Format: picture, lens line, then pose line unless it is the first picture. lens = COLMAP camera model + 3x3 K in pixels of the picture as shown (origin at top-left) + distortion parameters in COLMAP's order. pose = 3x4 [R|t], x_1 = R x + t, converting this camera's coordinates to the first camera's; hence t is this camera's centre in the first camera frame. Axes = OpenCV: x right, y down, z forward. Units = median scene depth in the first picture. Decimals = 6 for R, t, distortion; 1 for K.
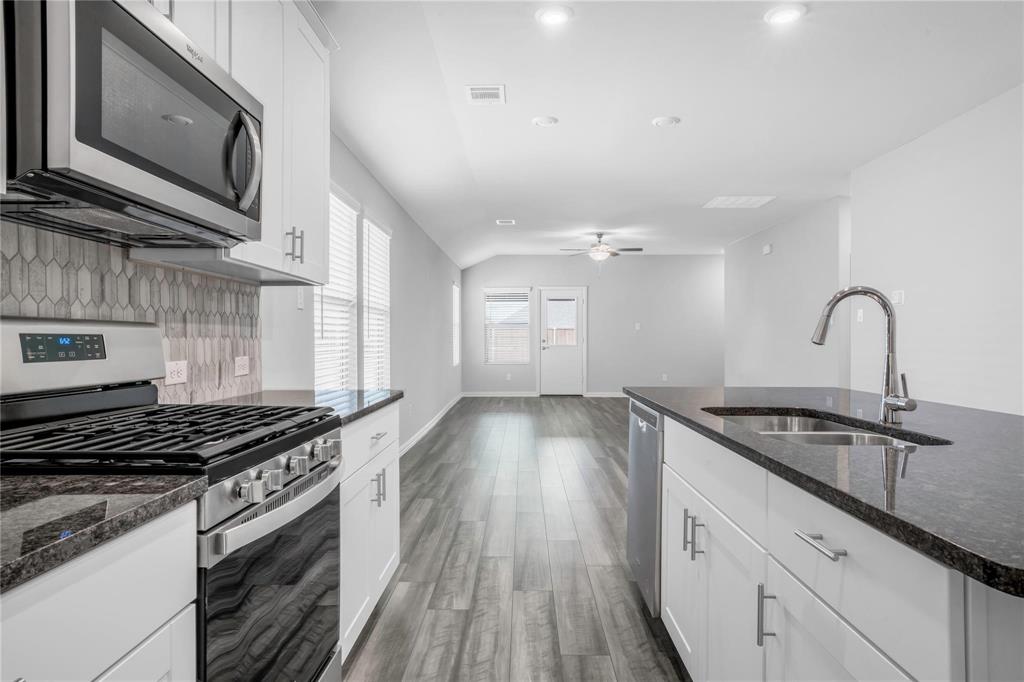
lens RADIAL K [[595.4, 0, 551.5], [0, 595.4, 342.4], [0, 0, 1]] dist [-0.030618, 0.005615]
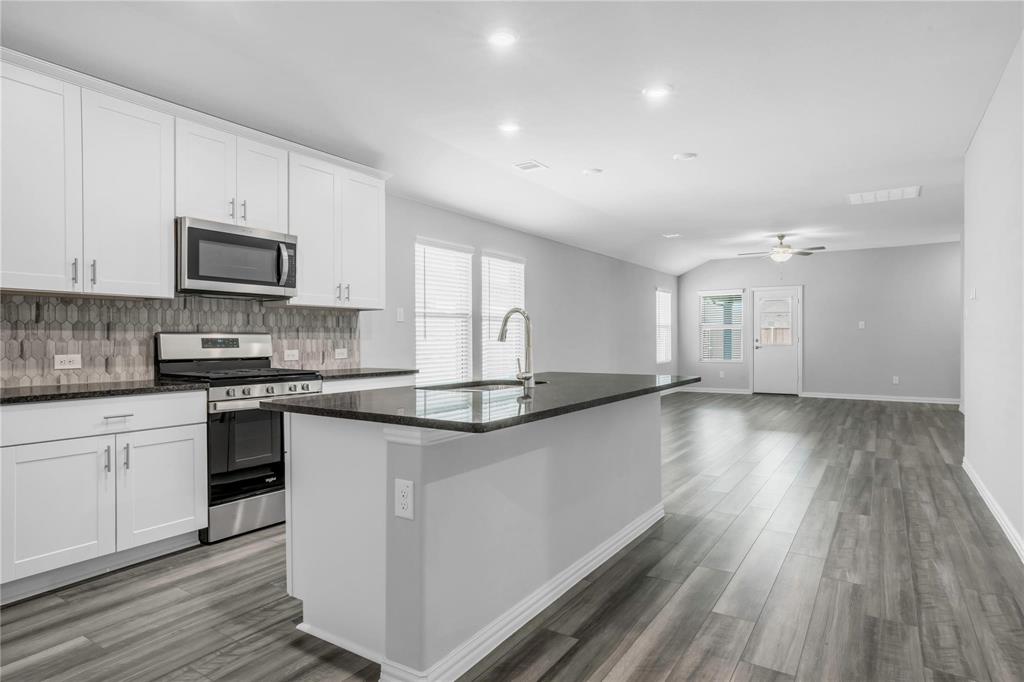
lens RADIAL K [[595.4, 0, 550.8], [0, 595.4, 345.4], [0, 0, 1]] dist [-0.030618, 0.005615]
pose [[0.855147, 0.000636, -0.518385, 1.133308], [0.001804, 0.999990, 0.004204, 0.006266], [0.518382, -0.004530, 0.855137, -0.327774]]
